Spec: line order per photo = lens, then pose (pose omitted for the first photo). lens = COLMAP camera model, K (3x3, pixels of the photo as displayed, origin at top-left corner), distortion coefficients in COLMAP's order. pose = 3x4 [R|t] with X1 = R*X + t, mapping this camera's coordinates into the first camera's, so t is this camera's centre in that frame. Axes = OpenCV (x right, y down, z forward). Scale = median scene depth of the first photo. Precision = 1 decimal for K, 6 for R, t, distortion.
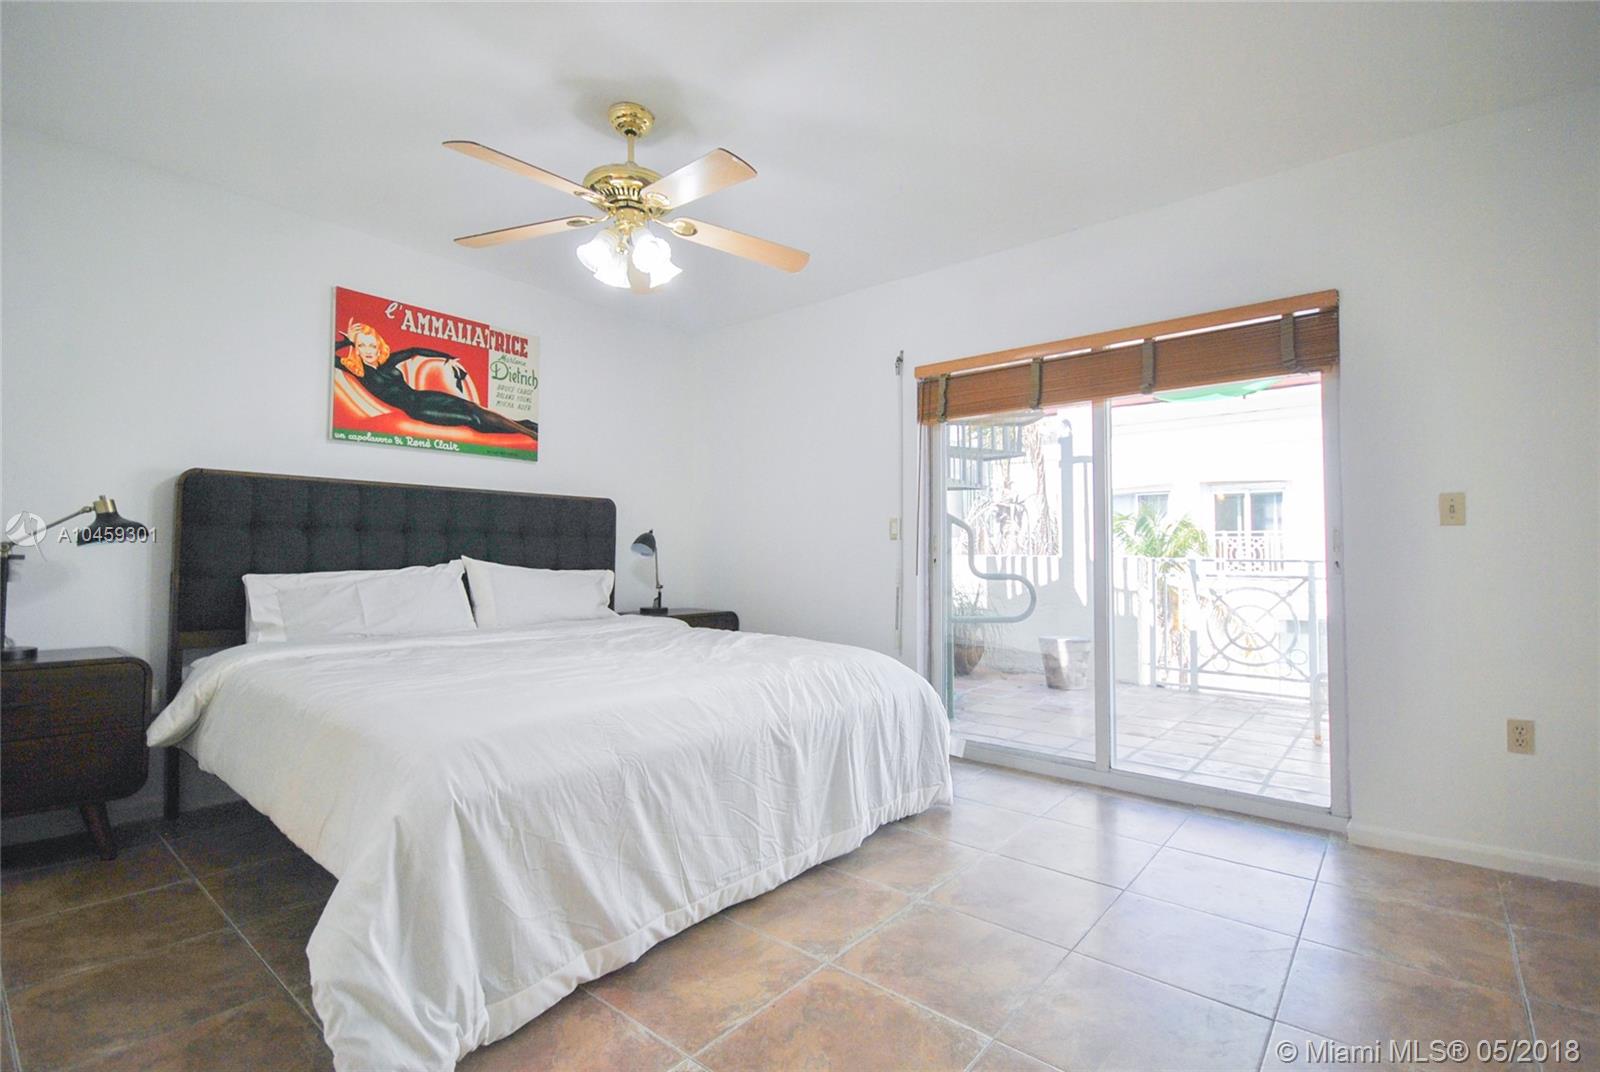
lens RADIAL K [[719.4, 0, 836.1], [0, 719.4, 532.0], [0, 0, 1]] dist [0.001900, -0.007404]
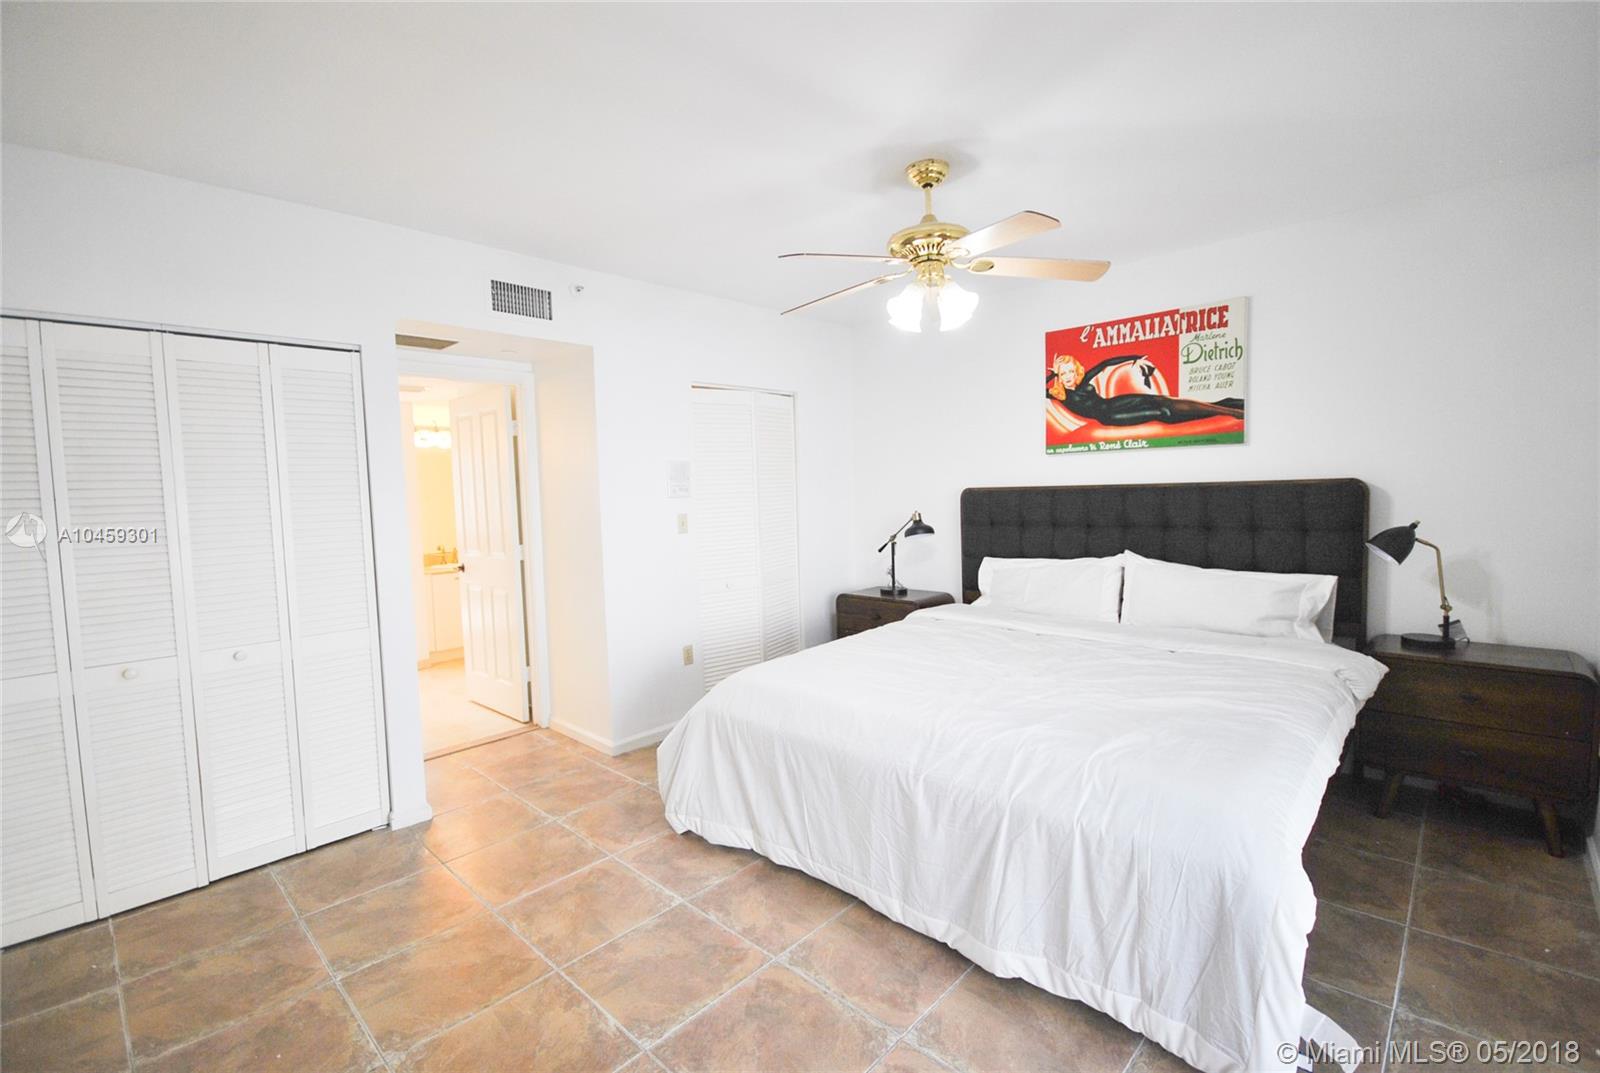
lens RADIAL K [[719.4, 0, 808.0], [0, 719.4, 539.6], [0, 0, 1]] dist [0.001900, -0.007404]
pose [[-0.093120, 0.072896, -0.992983, 0.582254], [0.061889, 0.995811, 0.067300, -0.083698], [0.993730, -0.055187, -0.097241, 0.637716]]
